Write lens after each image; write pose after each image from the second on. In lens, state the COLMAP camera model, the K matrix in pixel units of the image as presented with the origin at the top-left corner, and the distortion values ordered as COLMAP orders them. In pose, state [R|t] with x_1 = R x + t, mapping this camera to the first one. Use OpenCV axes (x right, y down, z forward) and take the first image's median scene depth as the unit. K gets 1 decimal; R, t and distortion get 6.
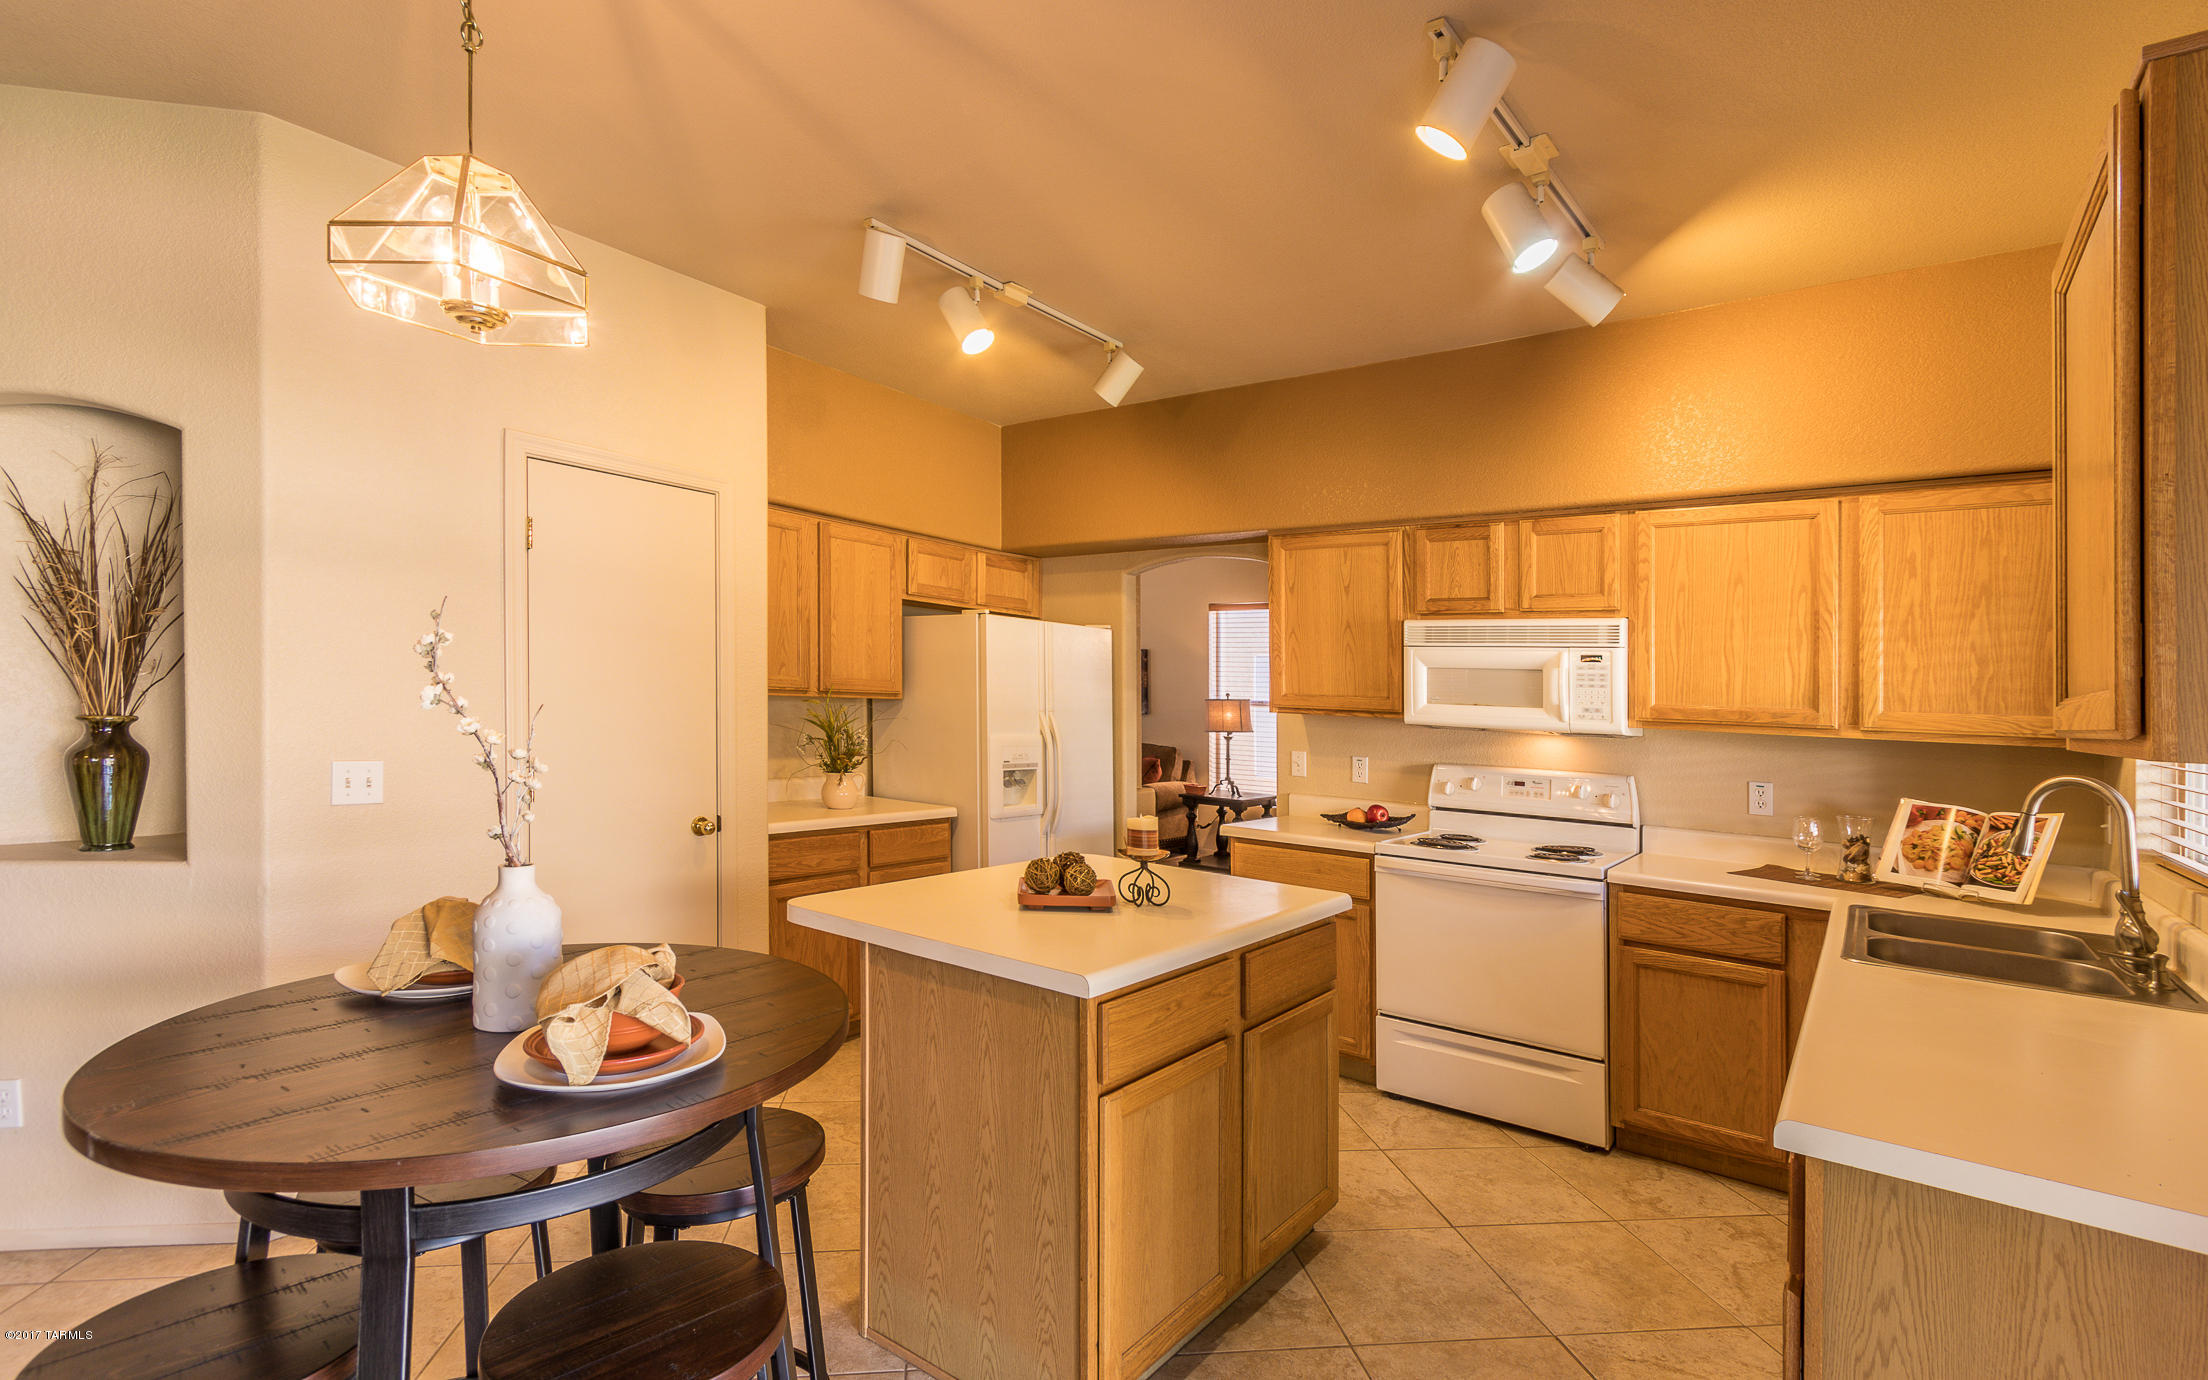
lens RADIAL K [[1050.3, 0, 1102.8], [0, 1050.3, 632.1], [0, 0, 1]] dist [0.012953, -0.000119]
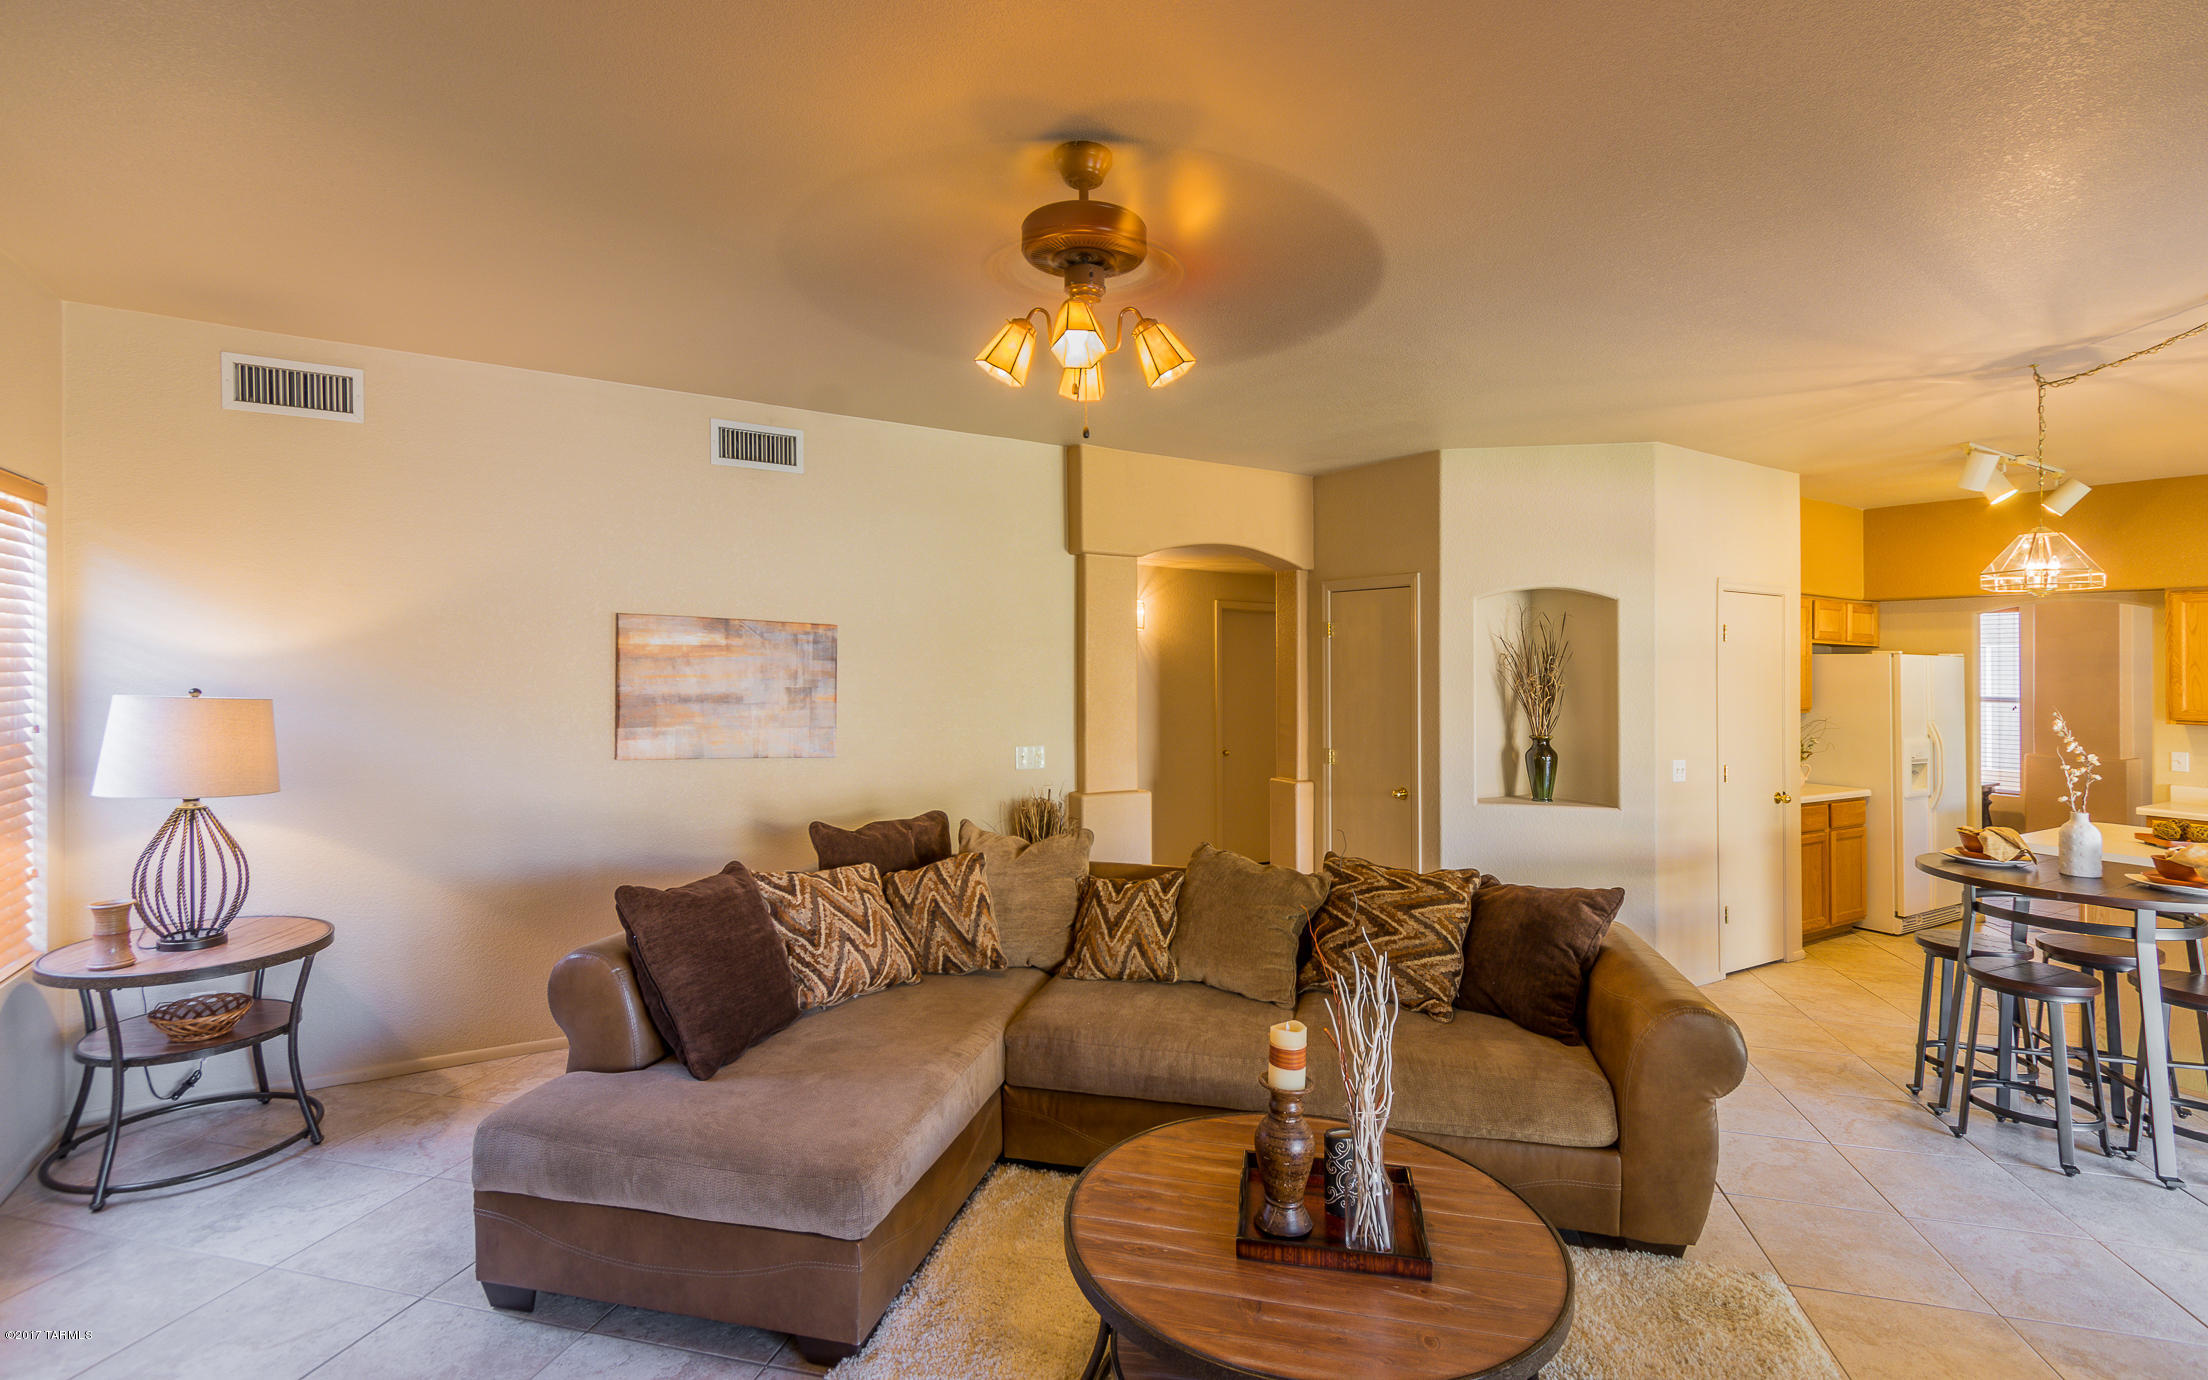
lens RADIAL K [[1050.3, 0, 1102.8], [0, 1050.3, 632.1], [0, 0, 1]] dist [0.012953, -0.000119]
pose [[0.932982, -0.028428, -0.358800, -0.669086], [0.037703, 0.999111, 0.018879, -0.127225], [0.357944, -0.031142, 0.933224, -0.799541]]
